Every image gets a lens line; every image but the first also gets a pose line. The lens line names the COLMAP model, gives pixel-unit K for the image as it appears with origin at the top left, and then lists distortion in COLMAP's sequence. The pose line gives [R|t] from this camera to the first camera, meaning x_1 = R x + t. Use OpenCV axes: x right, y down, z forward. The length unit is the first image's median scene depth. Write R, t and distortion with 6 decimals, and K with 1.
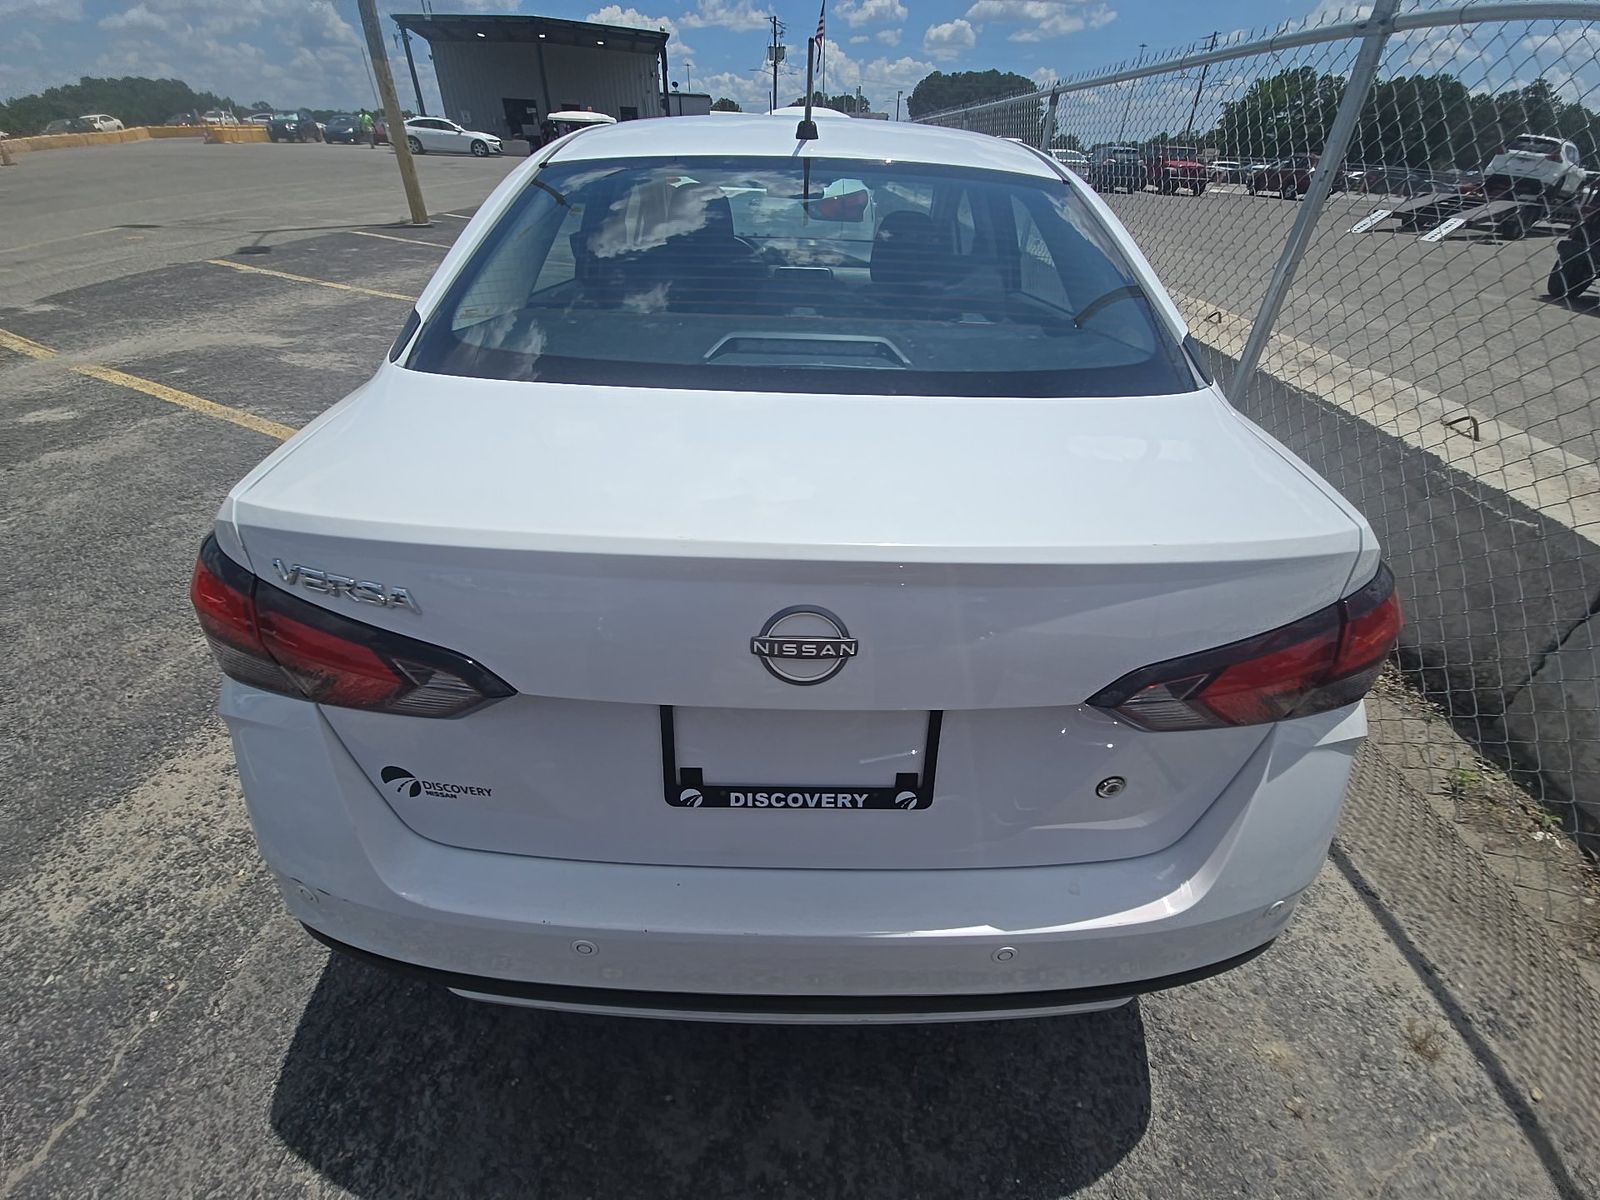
lens RADIAL K [[657.1, 0, 806.5], [0, 657.1, 608.3], [0, 0, 1]] dist [-0.005791, -0.001756]
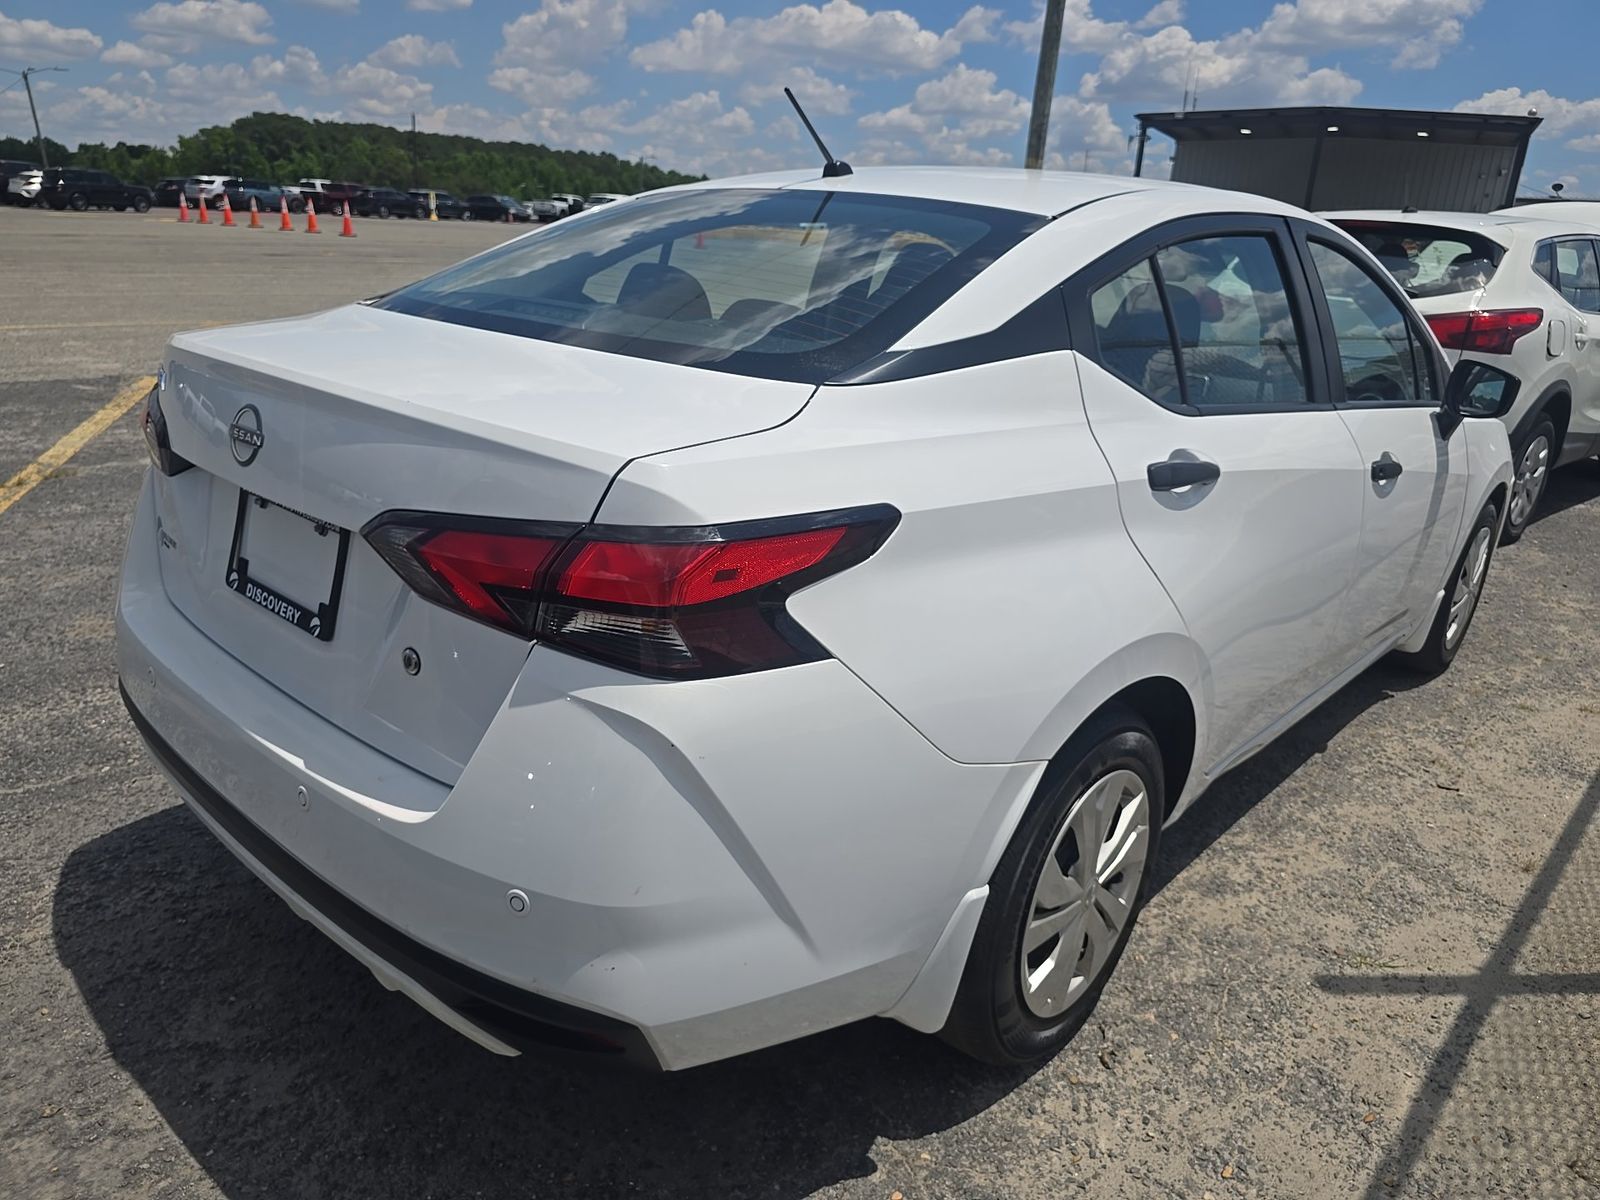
lens RADIAL K [[1115.8, 0, 795.6], [0, 1115.8, 602.7], [0, 0, 1]] dist [-0.021055, -0.002158]
pose [[0.737574, 0.231616, -0.634302, 0.791965], [-0.418161, 0.894221, -0.159718, 0.089460], [0.530213, 0.383044, 0.756407, -0.005204]]
